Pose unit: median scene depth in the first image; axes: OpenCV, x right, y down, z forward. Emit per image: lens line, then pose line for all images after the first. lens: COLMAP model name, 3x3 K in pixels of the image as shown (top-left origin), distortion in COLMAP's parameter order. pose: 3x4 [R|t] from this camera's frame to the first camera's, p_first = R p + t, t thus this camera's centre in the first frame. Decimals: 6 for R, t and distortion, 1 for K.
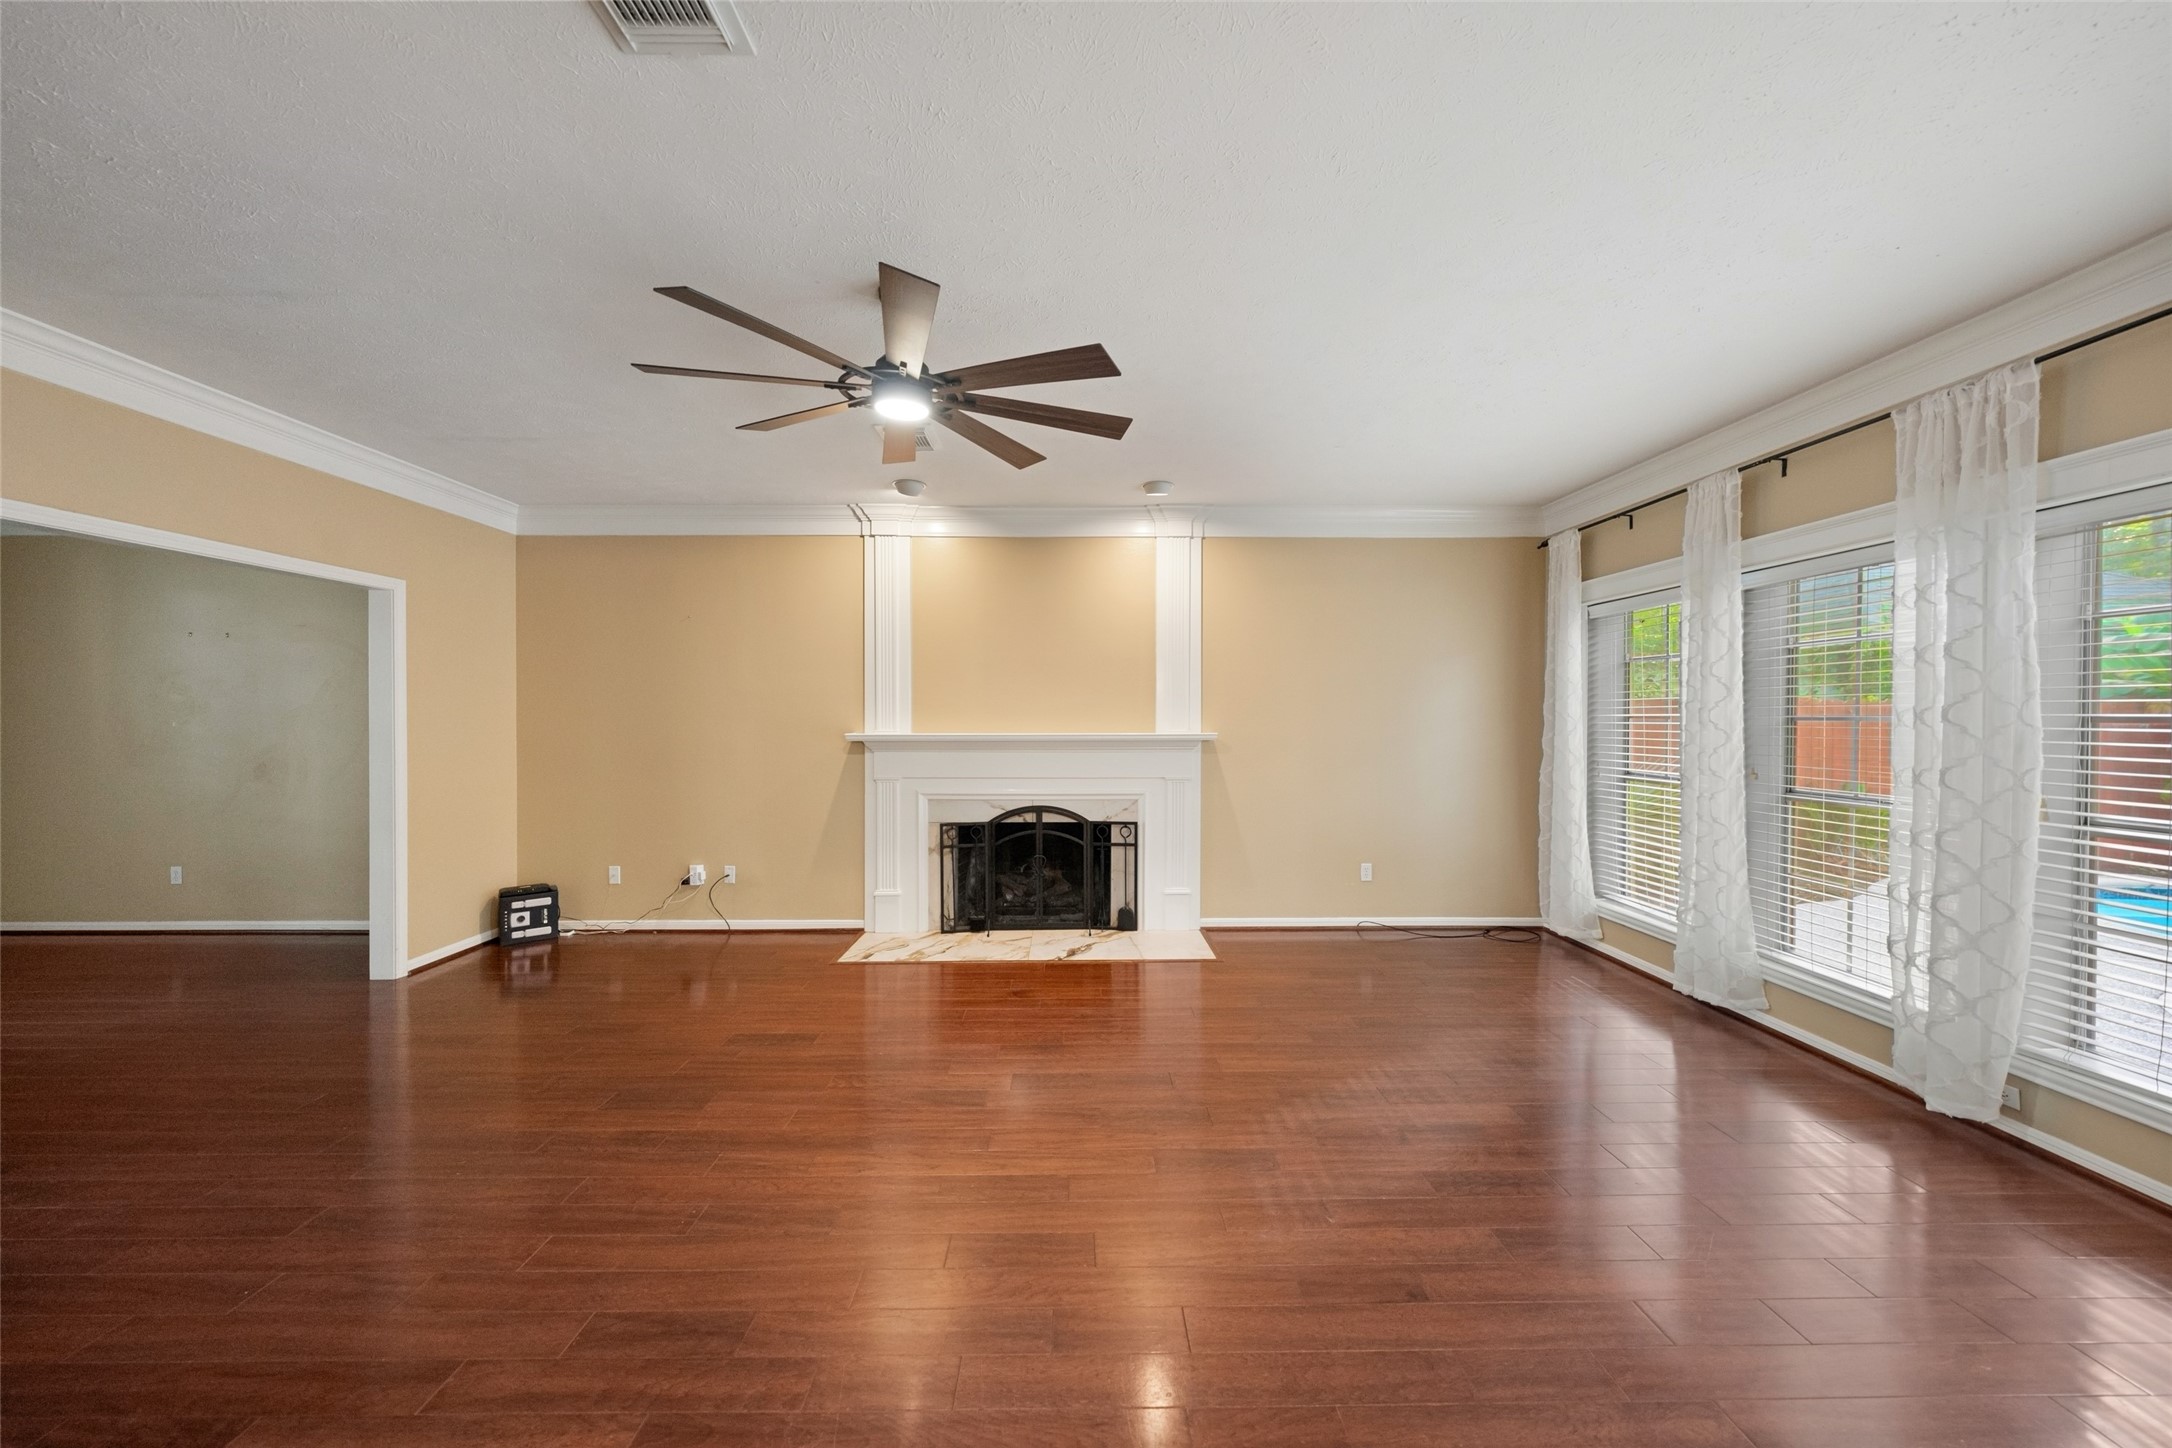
lens RADIAL K [[747.1, 0, 1063.4], [0, 747.1, 724.8], [0, 0, 1]] dist [-0.008939, -0.000067]
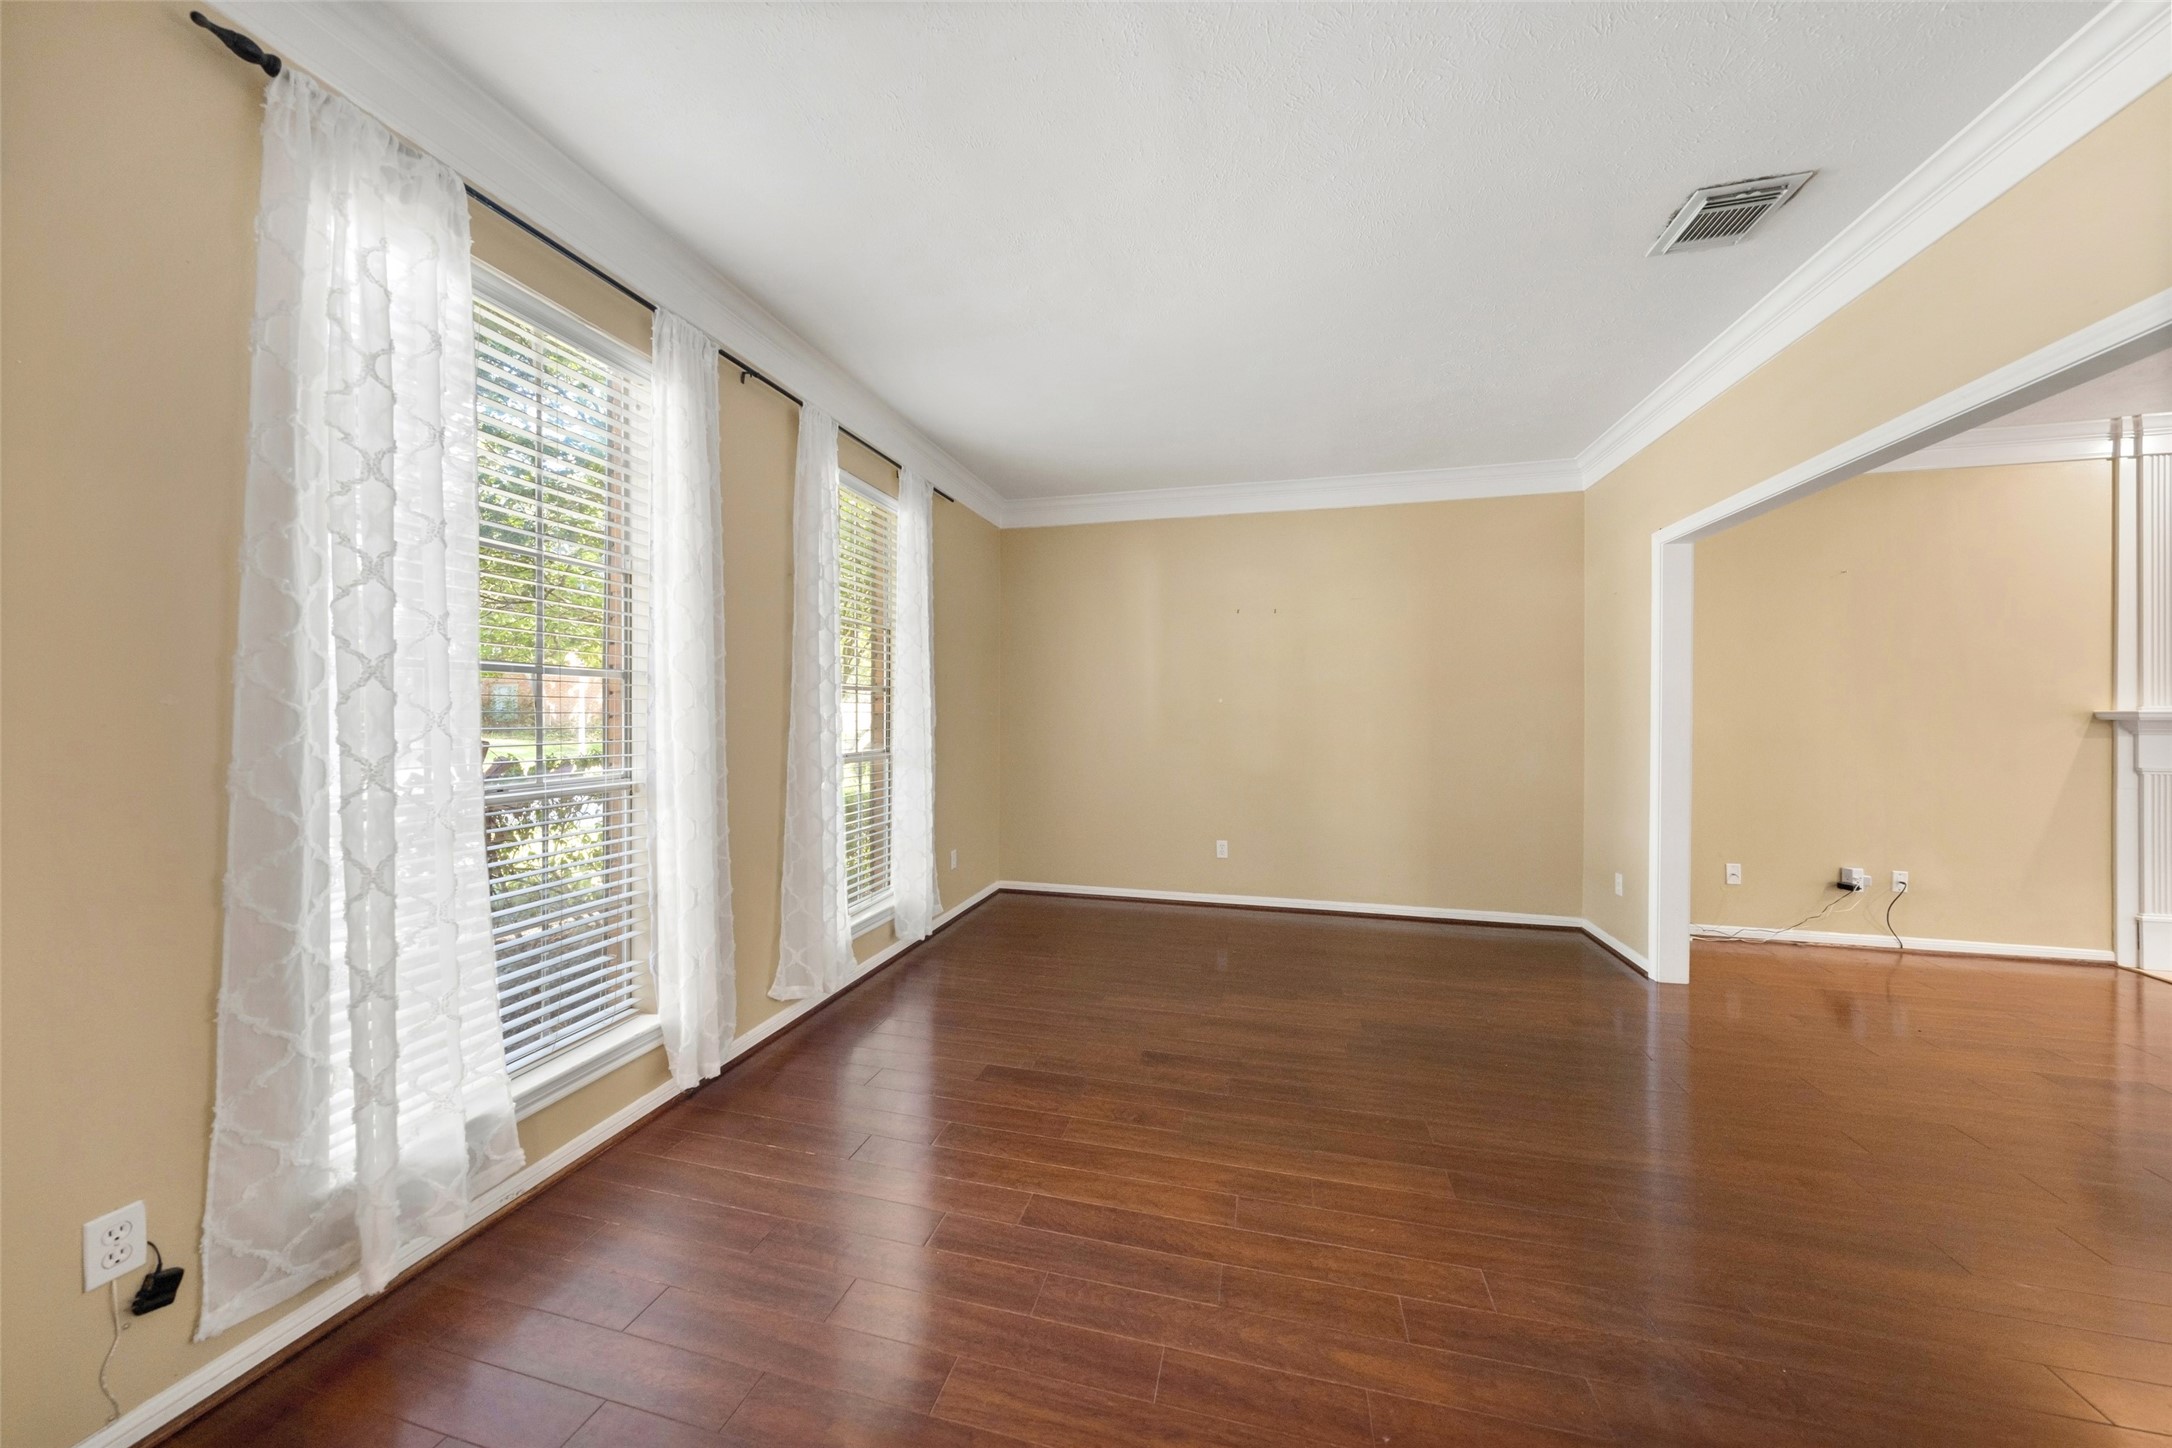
lens RADIAL K [[750.6, 0, 1075.8], [0, 750.6, 731.5], [0, 0, 1]] dist [0.001339, 0.000097]
pose [[0.964882, 0.011301, -0.262441, -1.111309], [-0.008171, 0.999882, 0.013016, 0.033271], [0.262557, -0.010414, 0.964860, -0.031786]]
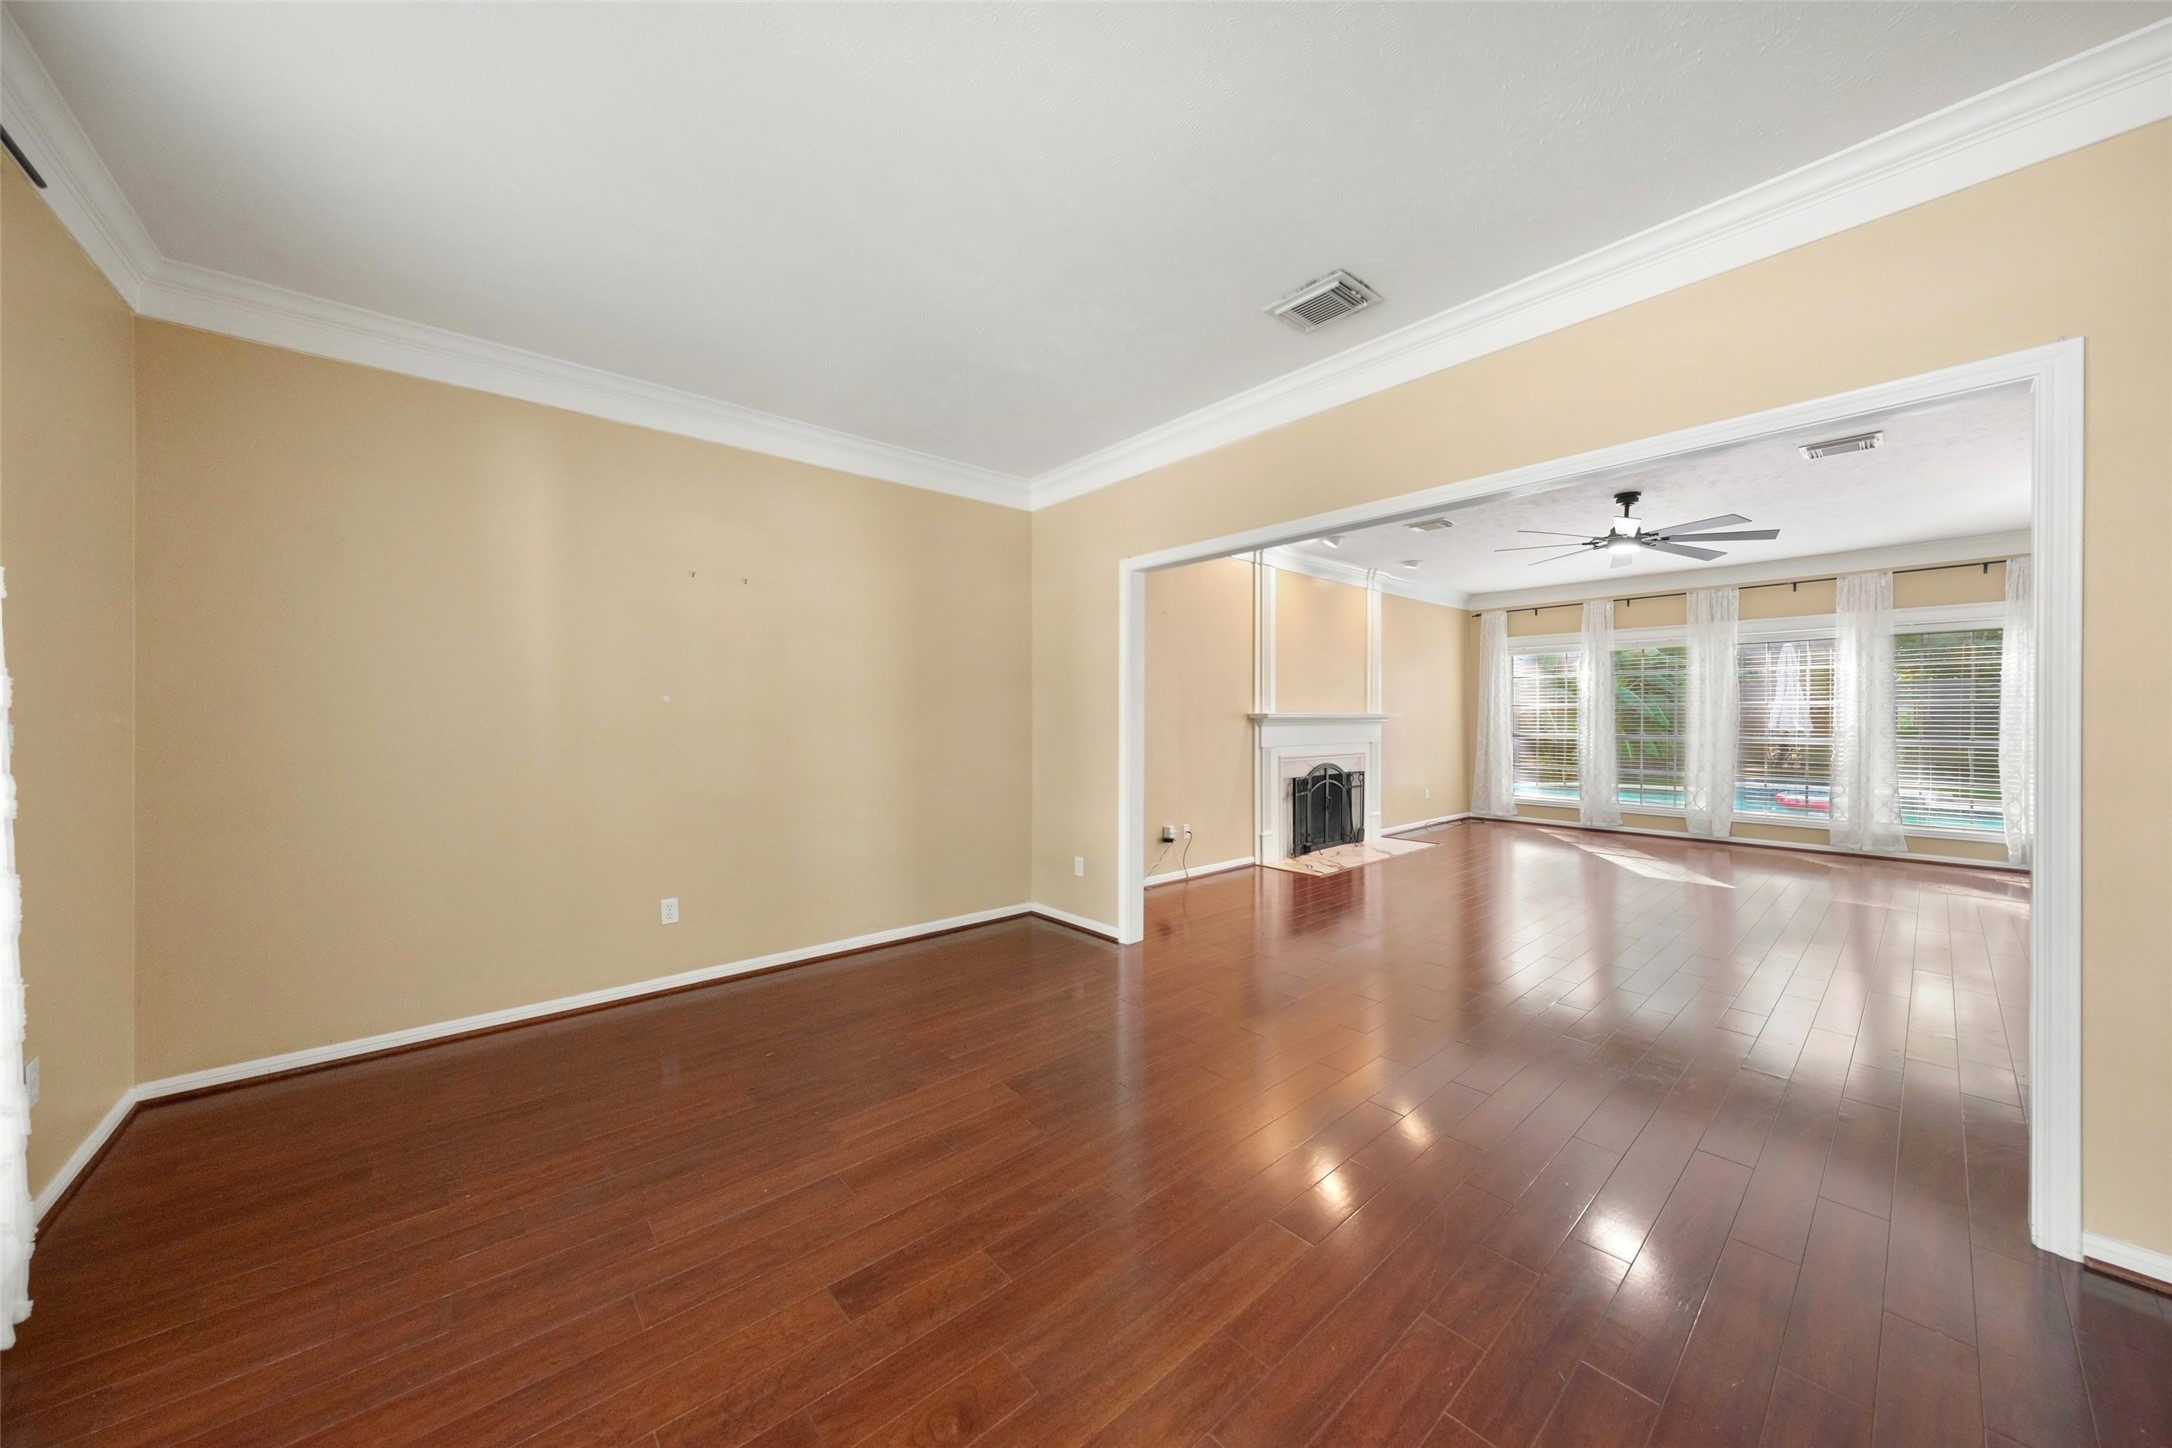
lens RADIAL K [[744.7, 0, 1086.0], [0, 744.7, 724.0], [0, 0, 1]] dist [-0.007221, -0.000038]
pose [[0.758022, -0.004280, 0.652215, -1.341750], [0.008007, 0.999964, -0.002744, 0.032928], [-0.652180, 0.007302, 0.758029, 0.208827]]
